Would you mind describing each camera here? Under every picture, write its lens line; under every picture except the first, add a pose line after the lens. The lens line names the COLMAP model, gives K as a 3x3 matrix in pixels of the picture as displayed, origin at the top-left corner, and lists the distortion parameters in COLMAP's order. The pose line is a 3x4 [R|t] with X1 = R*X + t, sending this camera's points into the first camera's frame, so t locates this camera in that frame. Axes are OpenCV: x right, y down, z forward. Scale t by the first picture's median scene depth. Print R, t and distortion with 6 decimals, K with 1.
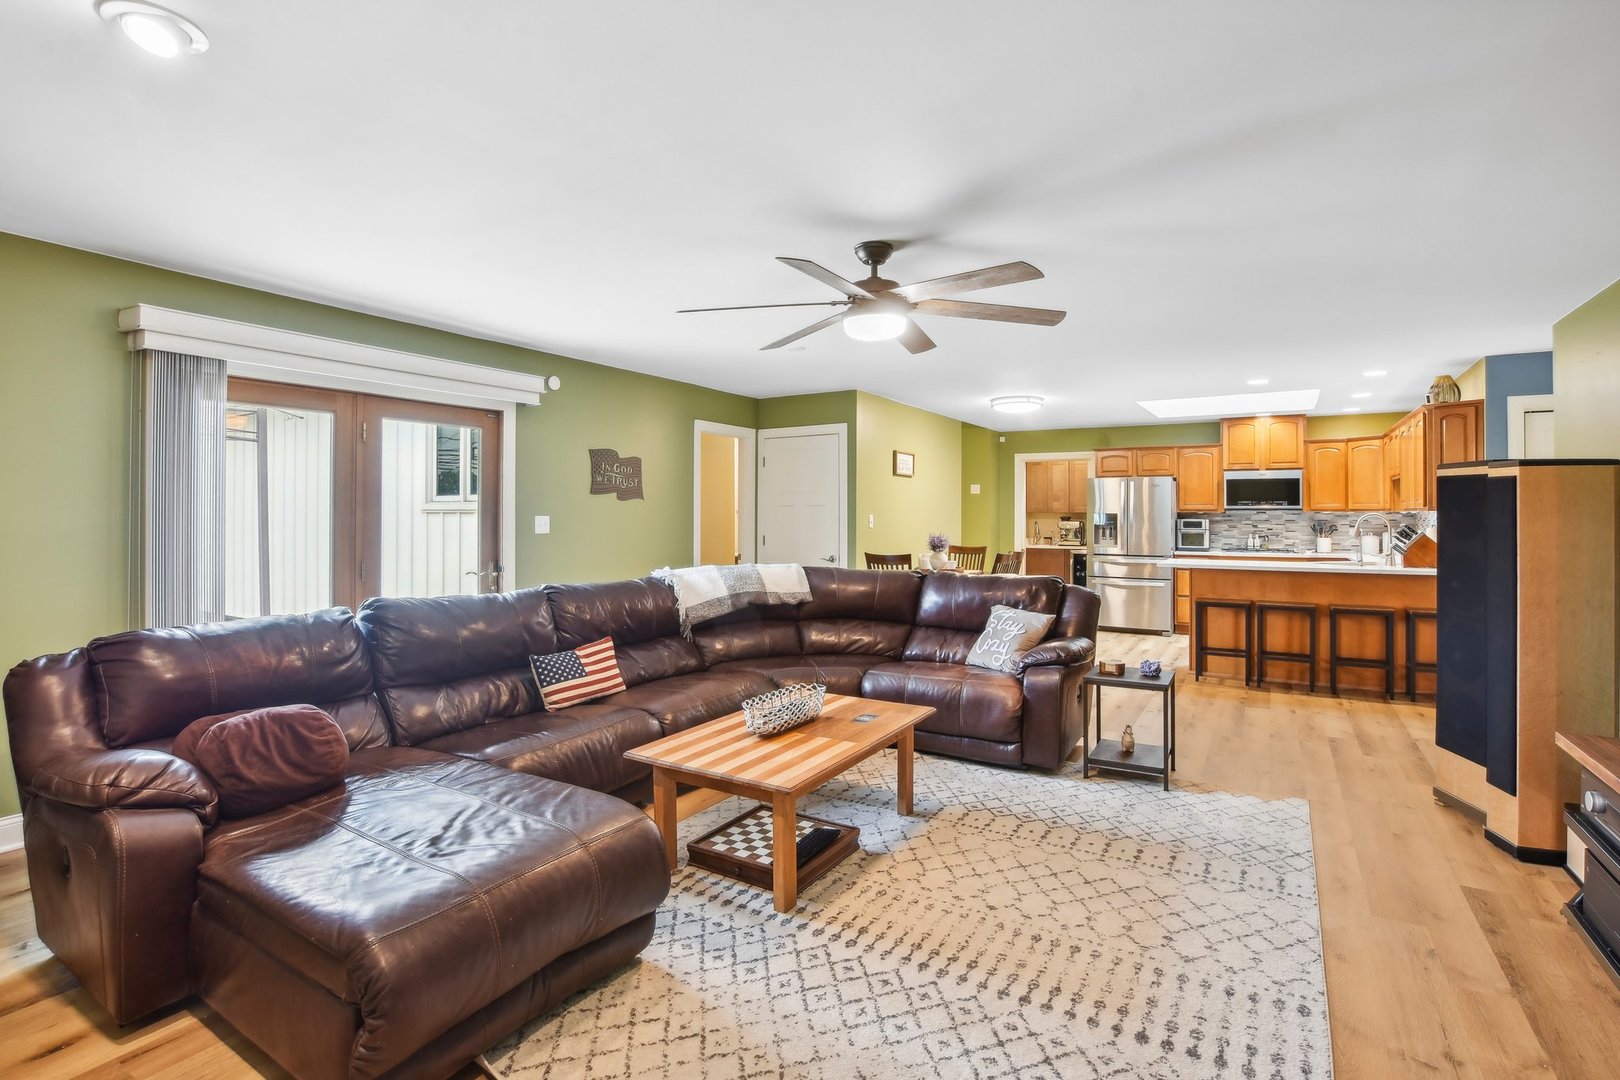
lens RADIAL K [[736.3, 0, 841.4], [0, 736.3, 509.7], [0, 0, 1]] dist [-0.022558, 0.000278]
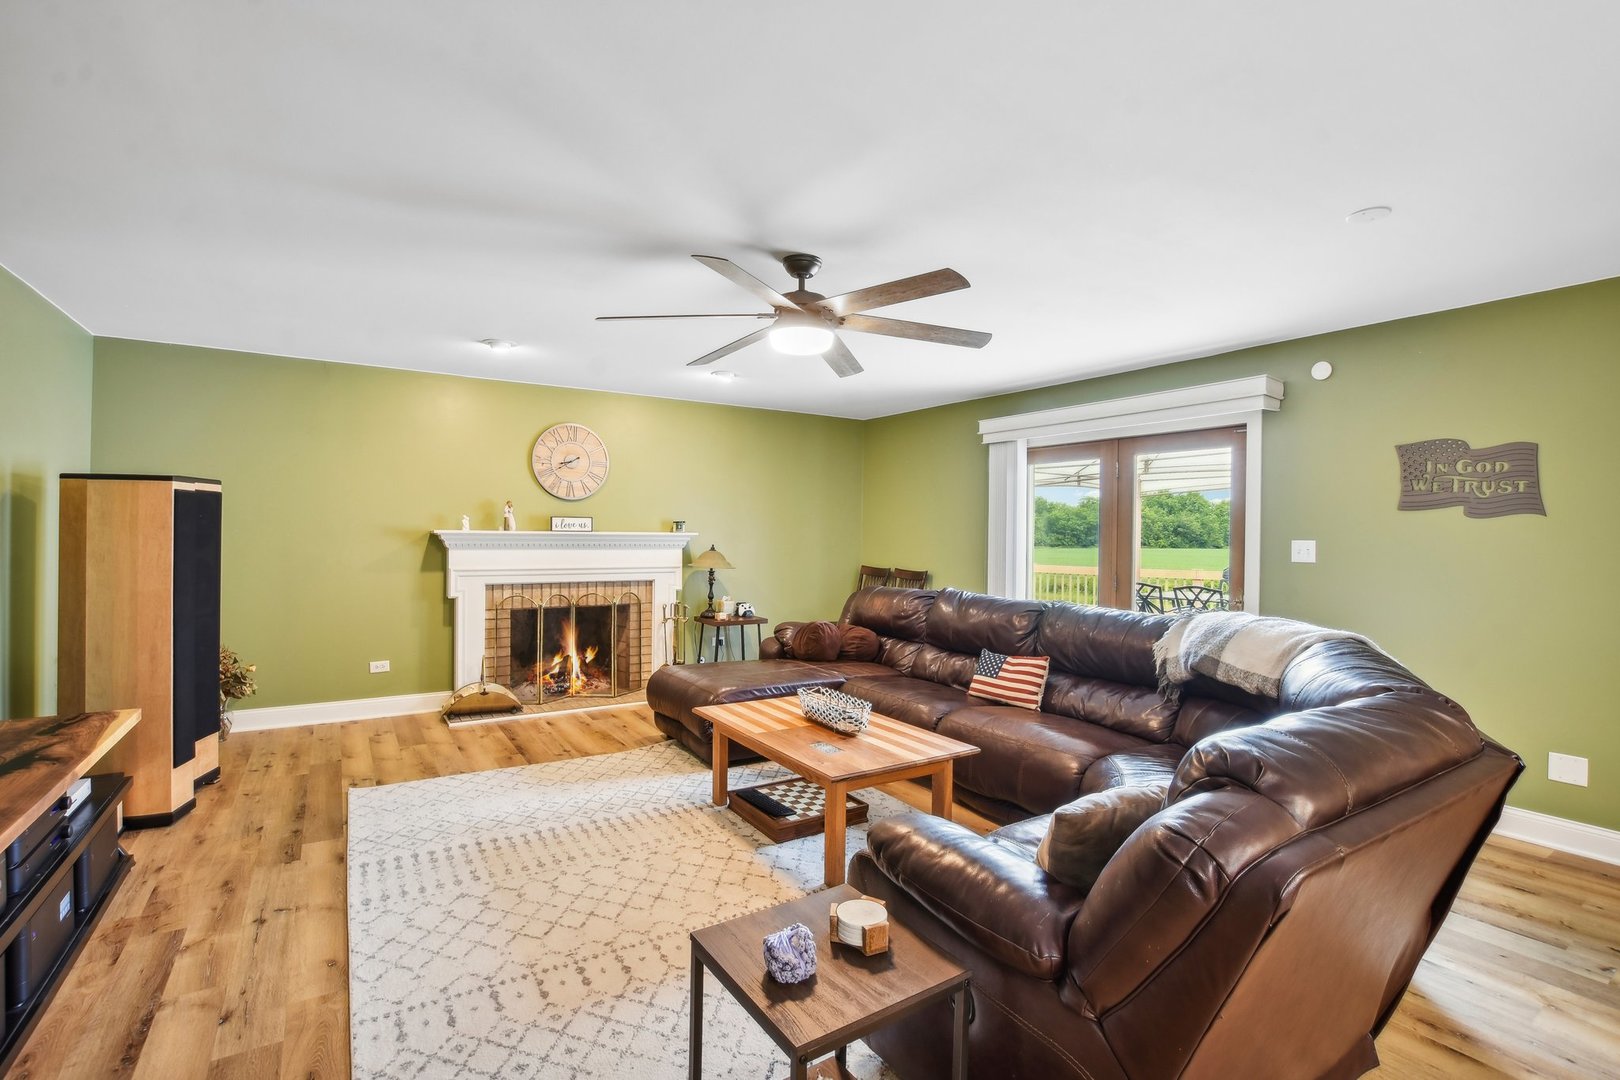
lens RADIAL K [[736.3, 0, 808.2], [0, 736.3, 539.5], [0, 0, 1]] dist [-0.022558, 0.000278]
pose [[-0.444477, 0.002443, -0.895787, 1.041550], [-0.006515, 0.999961, 0.005960, 0.011083], [0.895766, 0.008485, -0.444444, 1.635548]]
